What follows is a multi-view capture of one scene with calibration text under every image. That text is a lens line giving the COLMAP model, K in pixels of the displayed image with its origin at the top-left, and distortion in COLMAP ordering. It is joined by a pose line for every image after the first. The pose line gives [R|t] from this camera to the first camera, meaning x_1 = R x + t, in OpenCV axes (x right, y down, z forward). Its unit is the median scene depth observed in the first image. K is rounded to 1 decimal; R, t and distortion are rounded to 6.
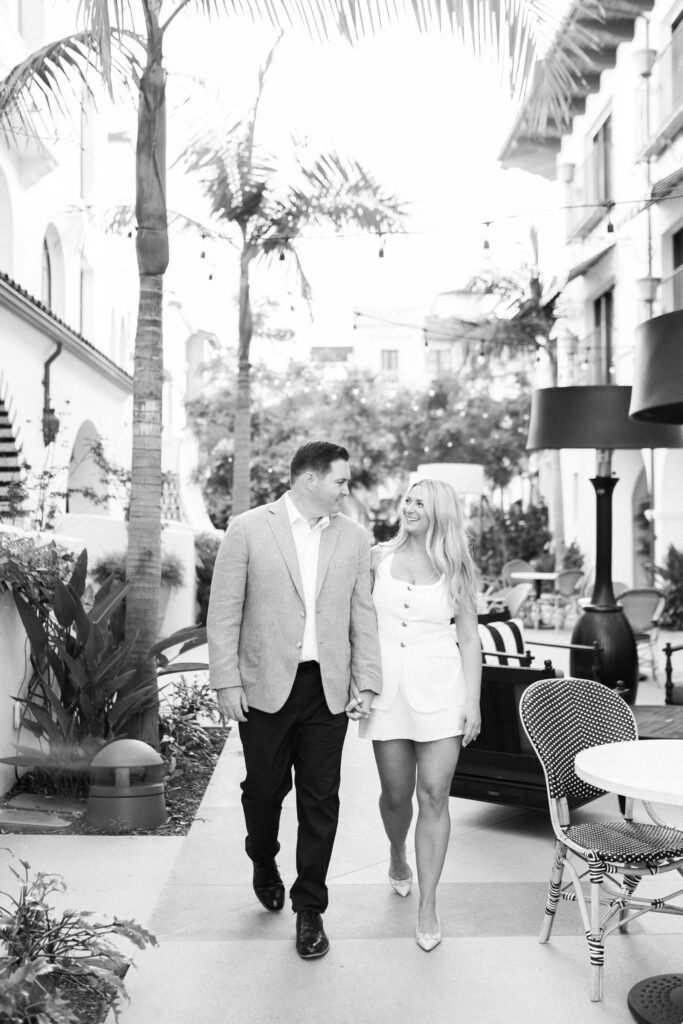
lens RADIAL K [[1006.2, 0, 341.5], [0, 1006.2, 512.0], [0, 0, 1]] dist [0.000702, 0.002116]
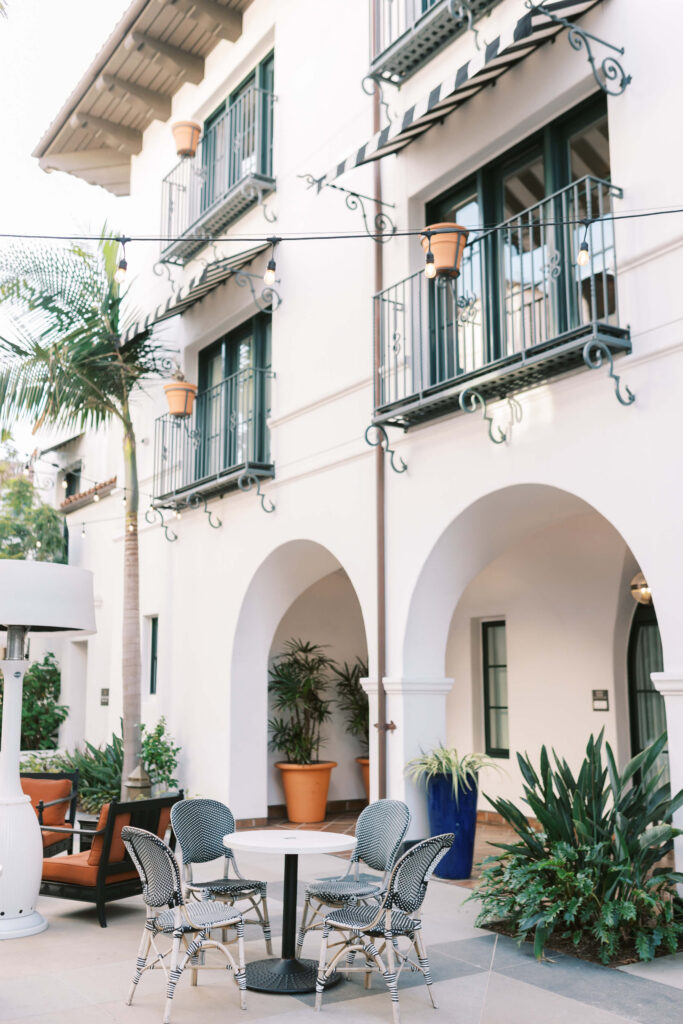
lens RADIAL K [[1001.5, 0, 340.4], [0, 1001.5, 529.0], [0, 0, 1]] dist [0.003250, -0.004288]
pose [[0.846384, 0.090599, 0.524810, -0.007666], [-0.012953, 0.988635, -0.149780, 0.002297], [-0.532415, 0.119973, 0.837938, 0.907364]]
